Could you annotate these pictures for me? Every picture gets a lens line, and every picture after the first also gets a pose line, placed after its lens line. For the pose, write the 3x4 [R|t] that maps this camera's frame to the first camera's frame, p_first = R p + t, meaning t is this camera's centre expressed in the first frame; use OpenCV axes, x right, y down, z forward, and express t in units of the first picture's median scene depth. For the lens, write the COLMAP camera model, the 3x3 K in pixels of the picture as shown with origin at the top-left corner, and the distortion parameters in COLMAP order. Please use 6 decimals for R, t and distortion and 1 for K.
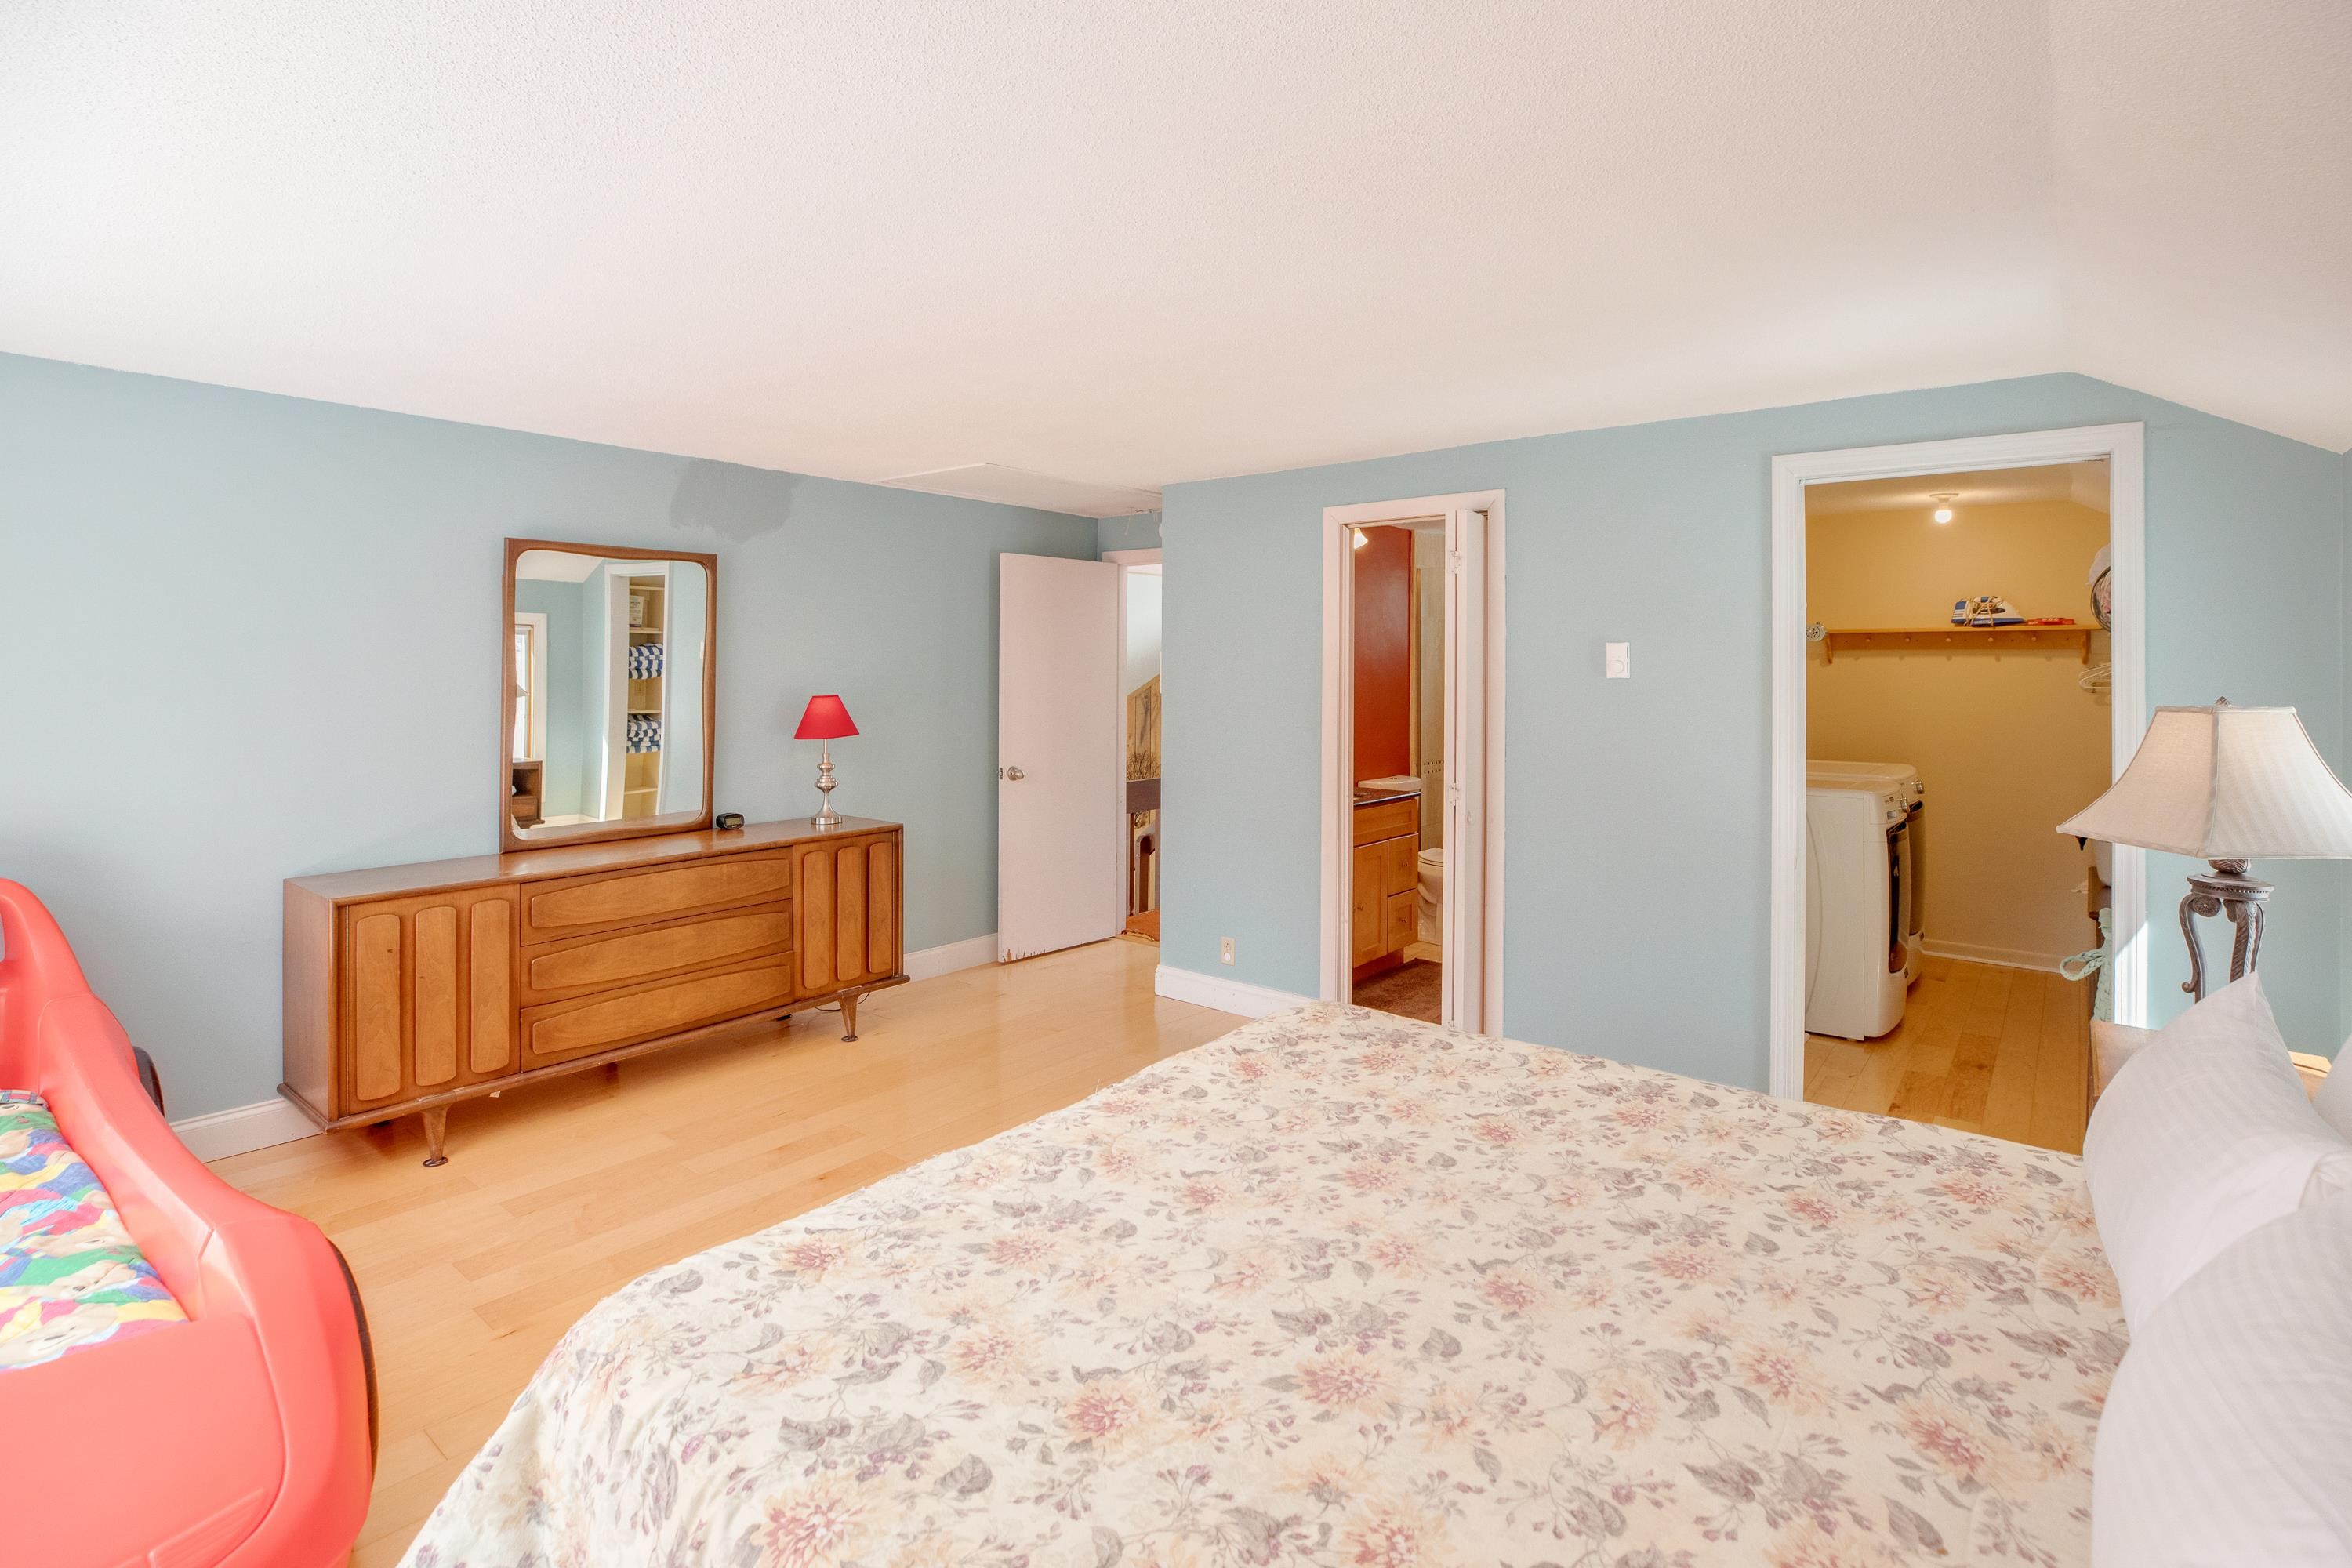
lens RADIAL K [[1121.8, 0, 1178.7], [0, 1121.8, 675.5], [0, 0, 1]] dist [-0.038882, 0.010203]
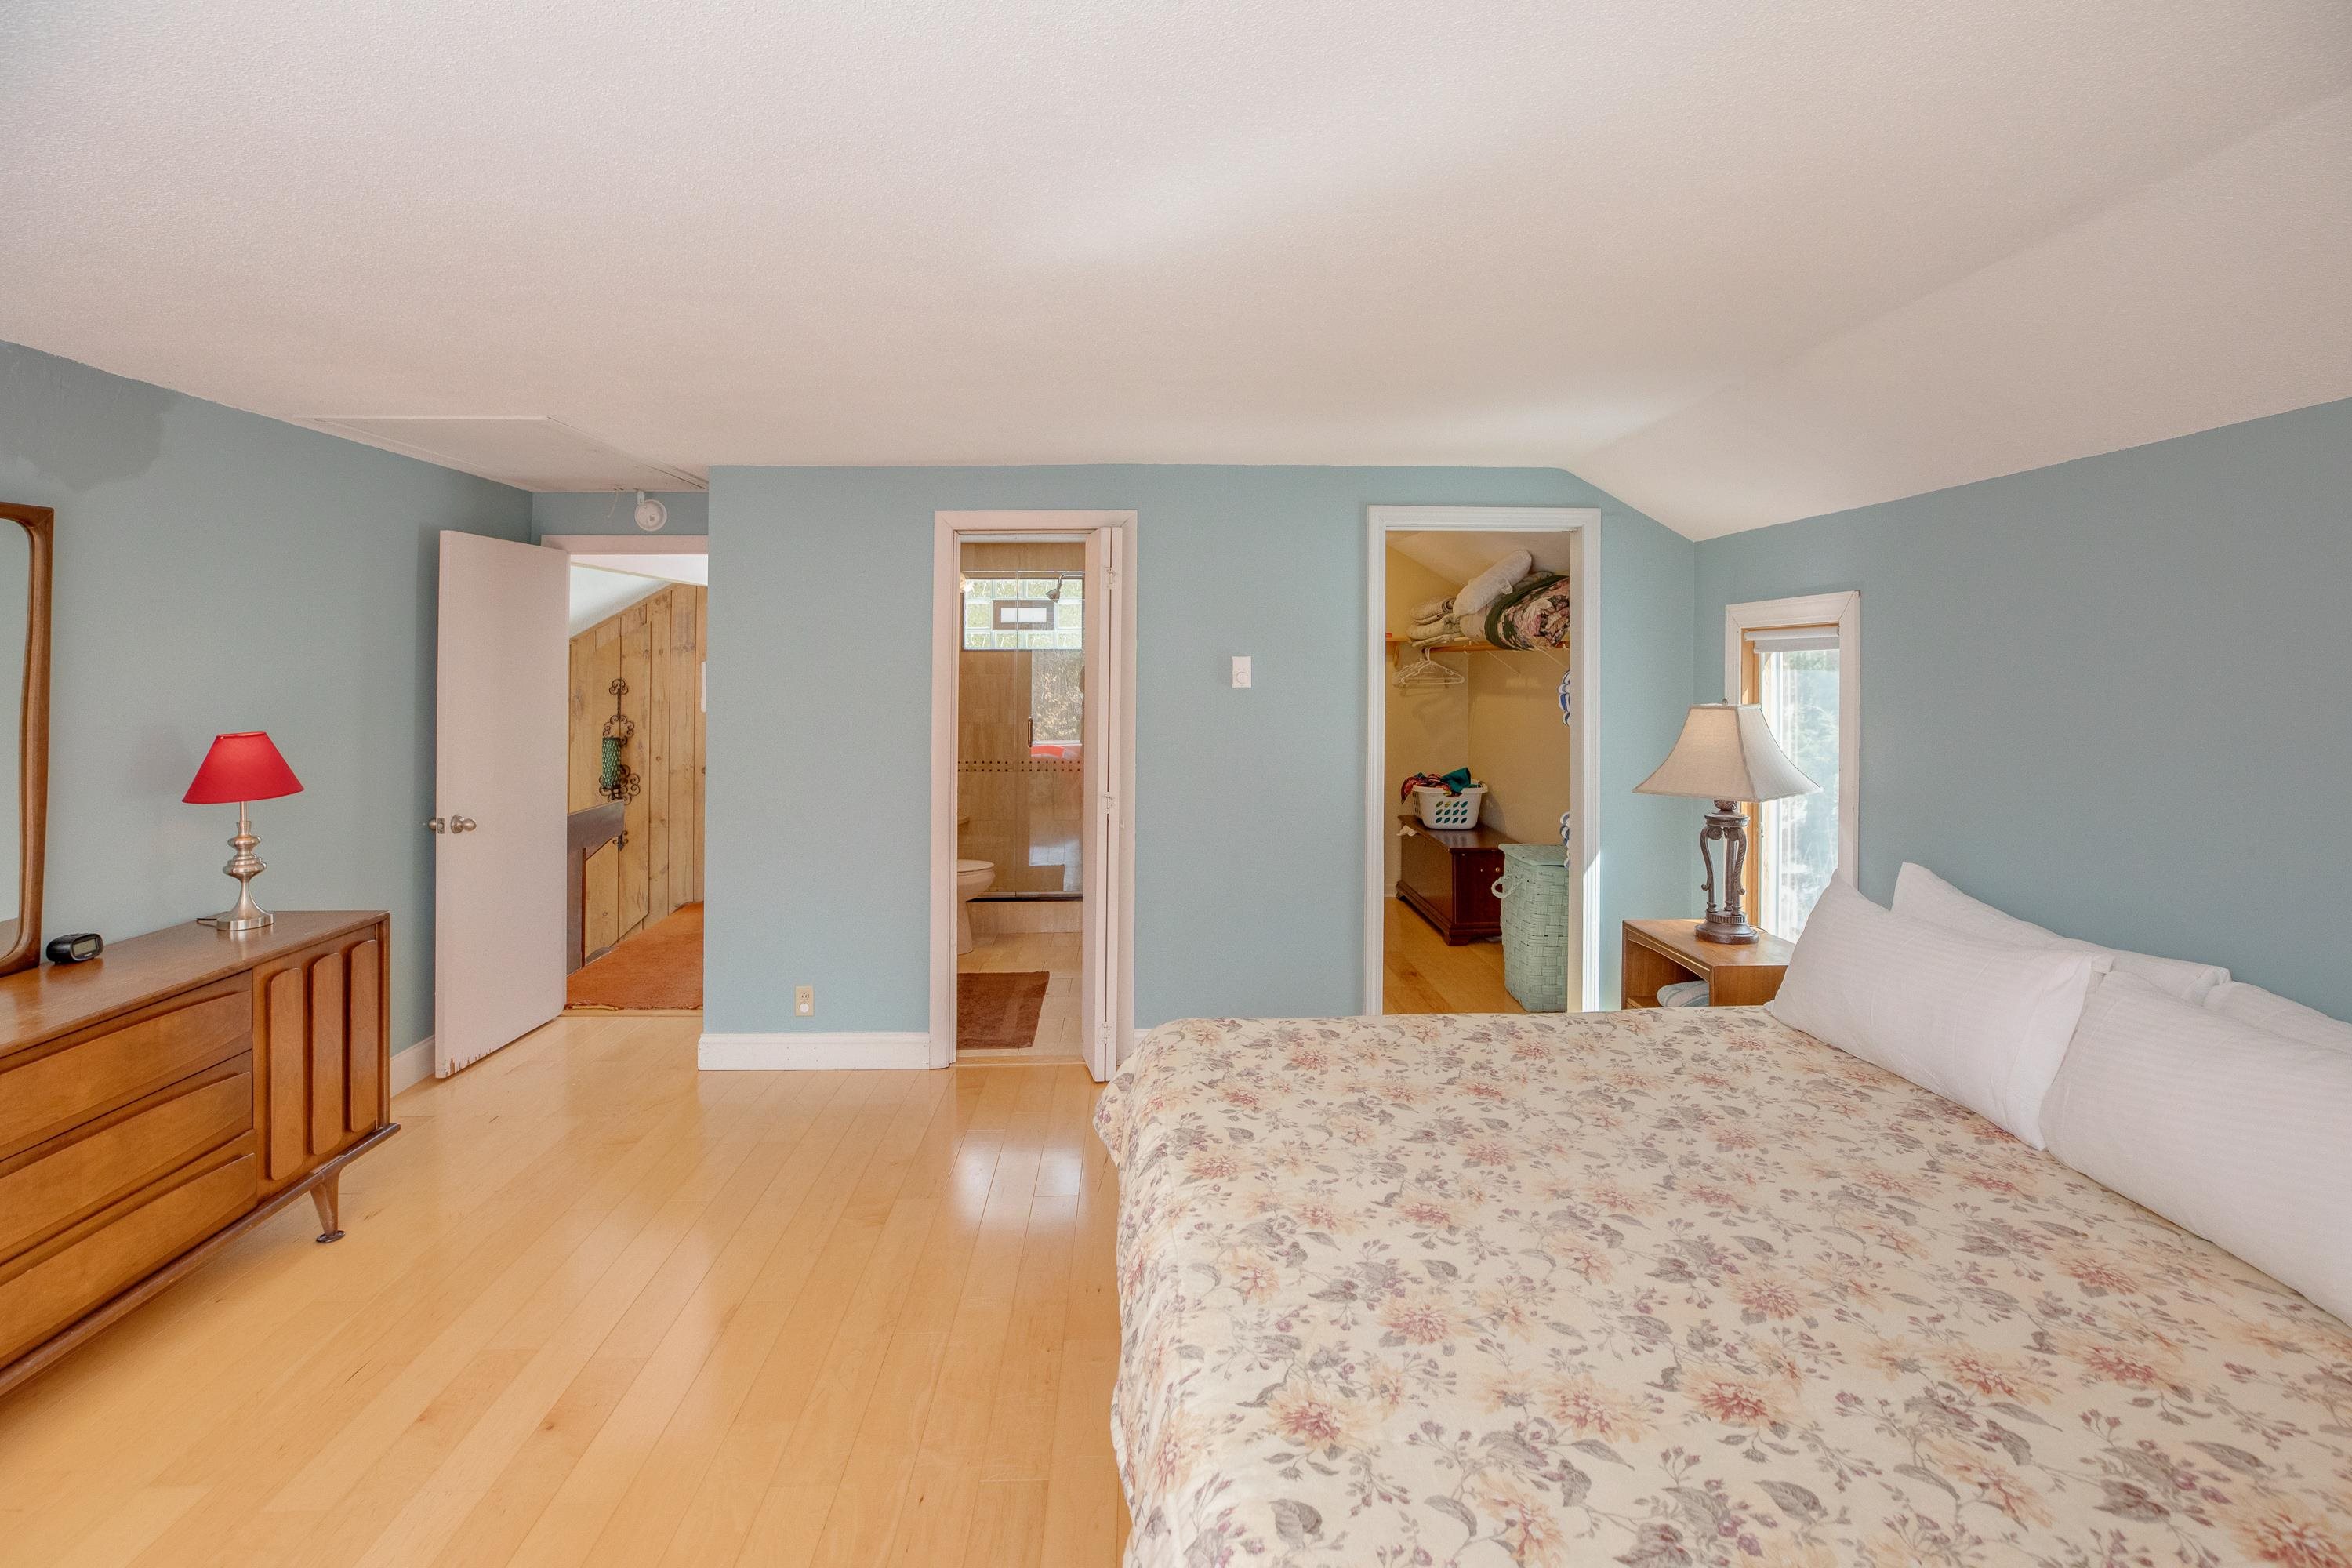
lens RADIAL K [[1121.8, 0, 1178.7], [0, 1121.8, 675.5], [0, 0, 1]] dist [-0.038882, 0.010203]
pose [[0.753480, -0.013694, 0.657328, -0.339709], [0.009945, 0.999906, 0.009431, -0.018126], [-0.657395, -0.000569, 0.753546, 0.156437]]
